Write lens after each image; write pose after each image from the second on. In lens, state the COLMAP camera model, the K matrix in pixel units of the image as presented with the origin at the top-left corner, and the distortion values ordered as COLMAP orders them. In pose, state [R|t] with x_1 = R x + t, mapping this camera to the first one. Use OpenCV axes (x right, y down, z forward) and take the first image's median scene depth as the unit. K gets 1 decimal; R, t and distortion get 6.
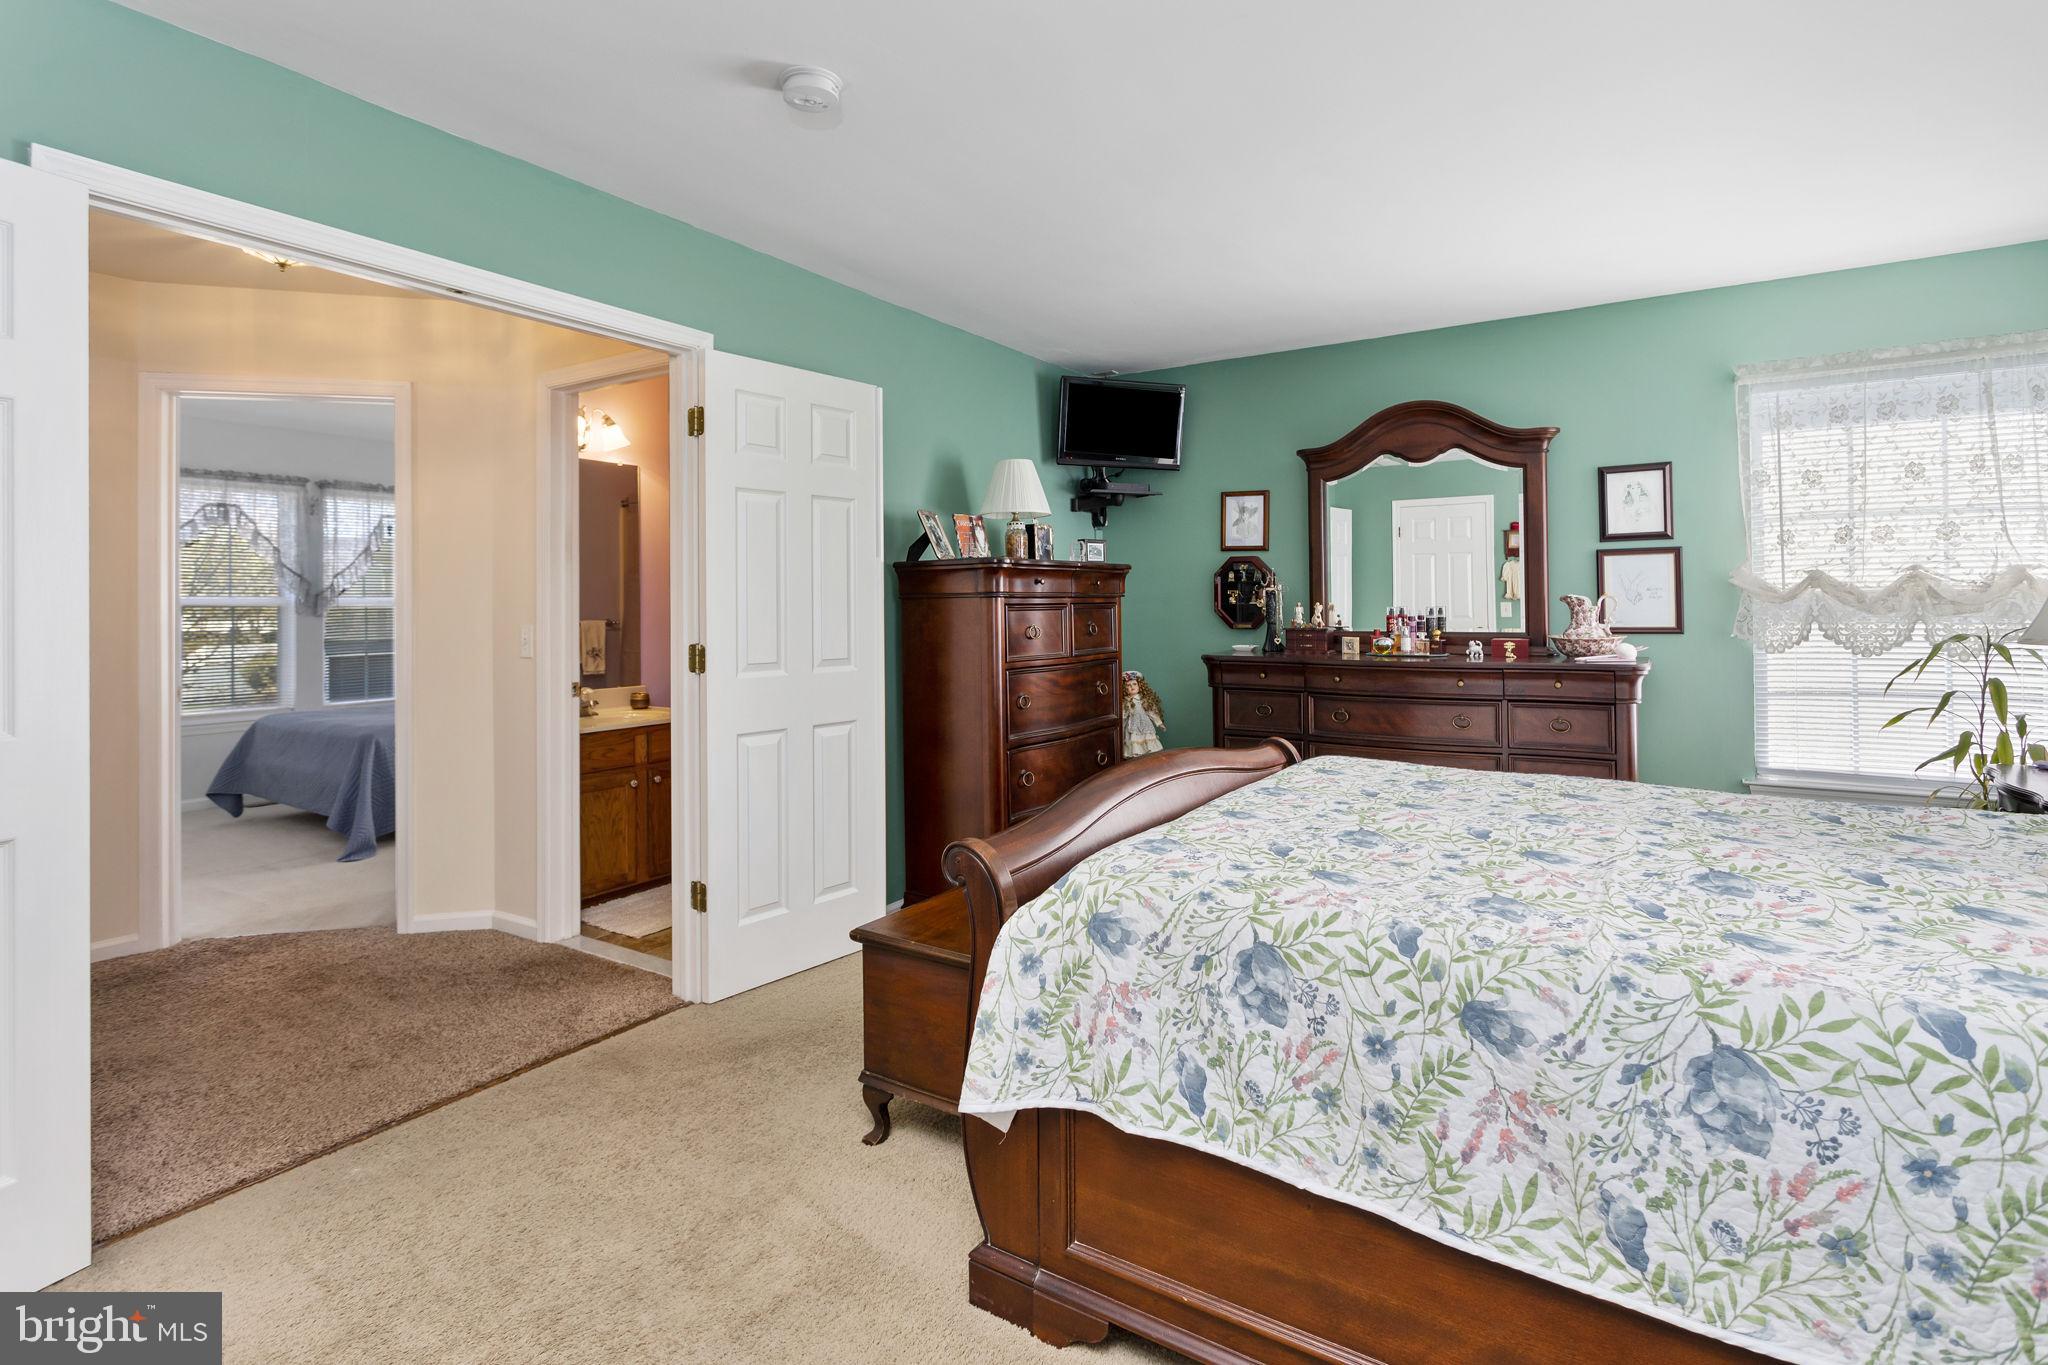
lens RADIAL K [[985.0, 0, 1026.1], [0, 985.0, 608.3], [0, 0, 1]] dist [0.002613, 0.000710]
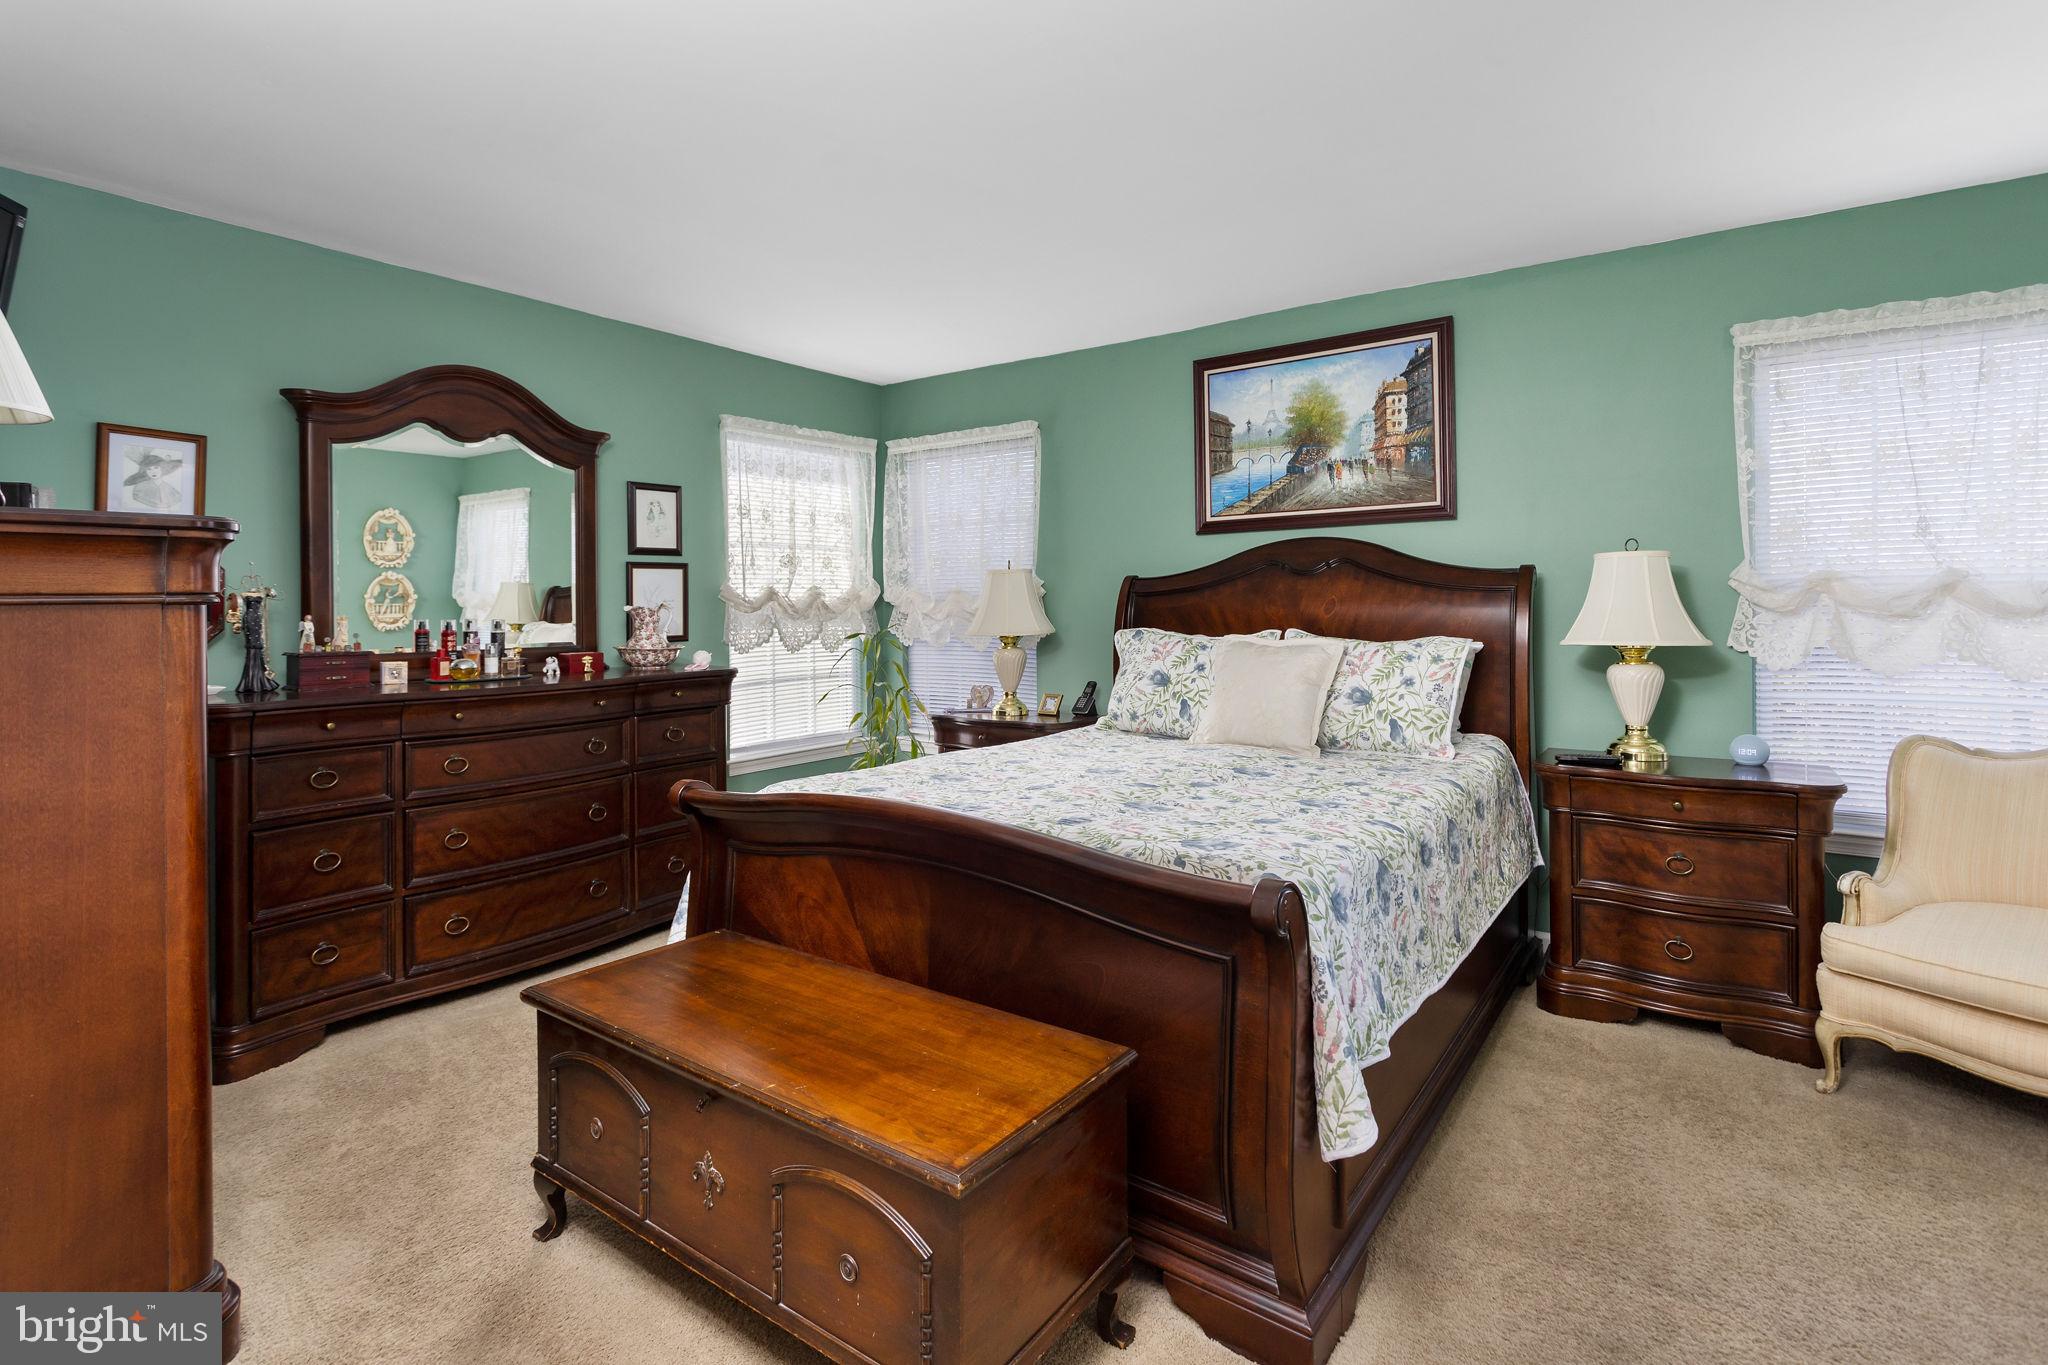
lens RADIAL K [[985.0, 0, 1026.1], [0, 985.0, 608.3], [0, 0, 1]] dist [0.002613, 0.000710]
pose [[0.066190, -0.009113, 0.997765, -0.415338], [-0.007101, 0.999929, 0.009604, -0.023914], [-0.997782, -0.007721, 0.066120, 0.520707]]
